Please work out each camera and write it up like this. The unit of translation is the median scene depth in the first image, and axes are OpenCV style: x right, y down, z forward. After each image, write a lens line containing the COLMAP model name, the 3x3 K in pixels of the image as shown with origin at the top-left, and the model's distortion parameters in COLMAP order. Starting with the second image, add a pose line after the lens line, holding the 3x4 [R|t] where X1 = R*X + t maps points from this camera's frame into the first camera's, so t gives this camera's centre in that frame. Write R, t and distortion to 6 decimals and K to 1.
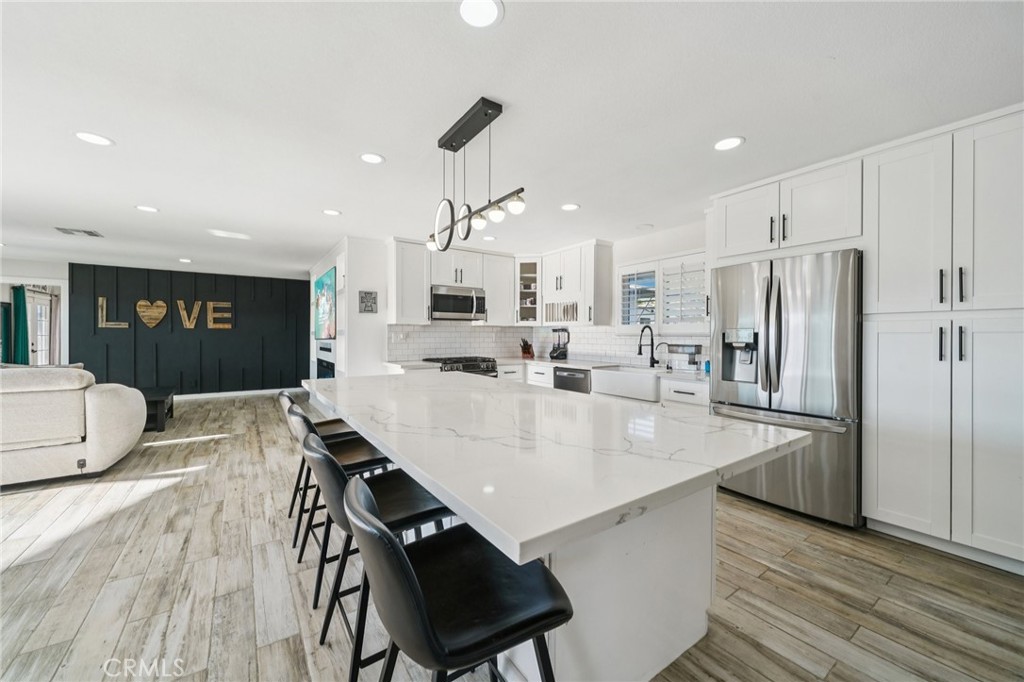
lens RADIAL K [[390.0, 0, 512.6], [0, 390.0, 336.9], [0, 0, 1]] dist [0.002093, 0.000181]
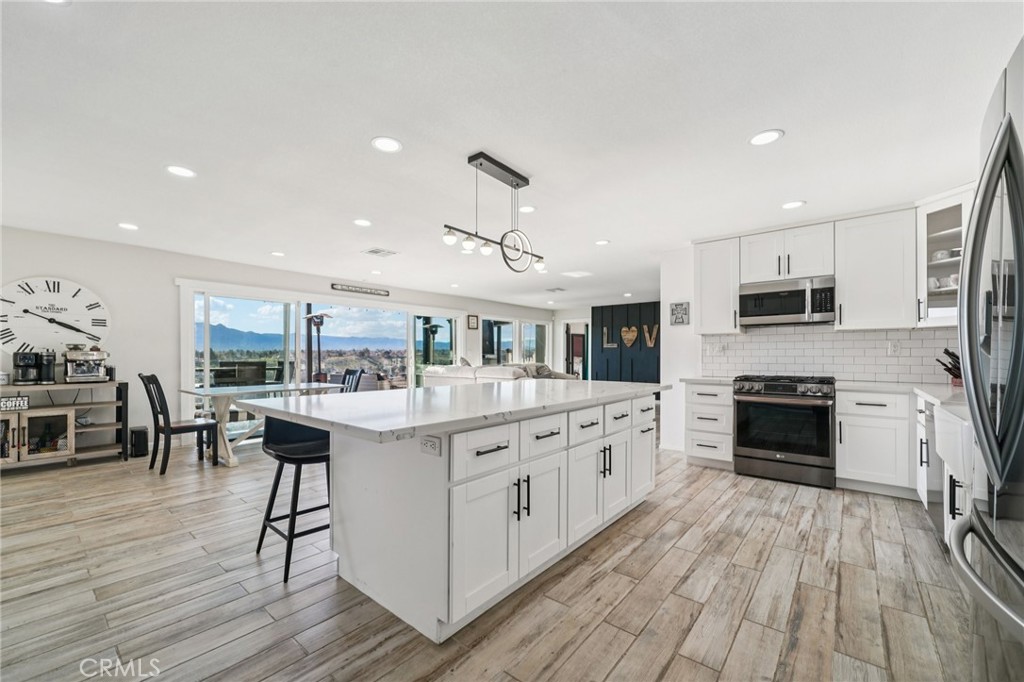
lens RADIAL K [[412.2, 0, 511.2], [0, 412.2, 360.6], [0, 0, 1]] dist [-0.003280, -0.000192]
pose [[0.272480, 0.008017, -0.962128, 0.450421], [-0.002154, 0.999968, 0.007722, 0.017835], [0.962159, -0.000032, 0.272488, 0.286159]]
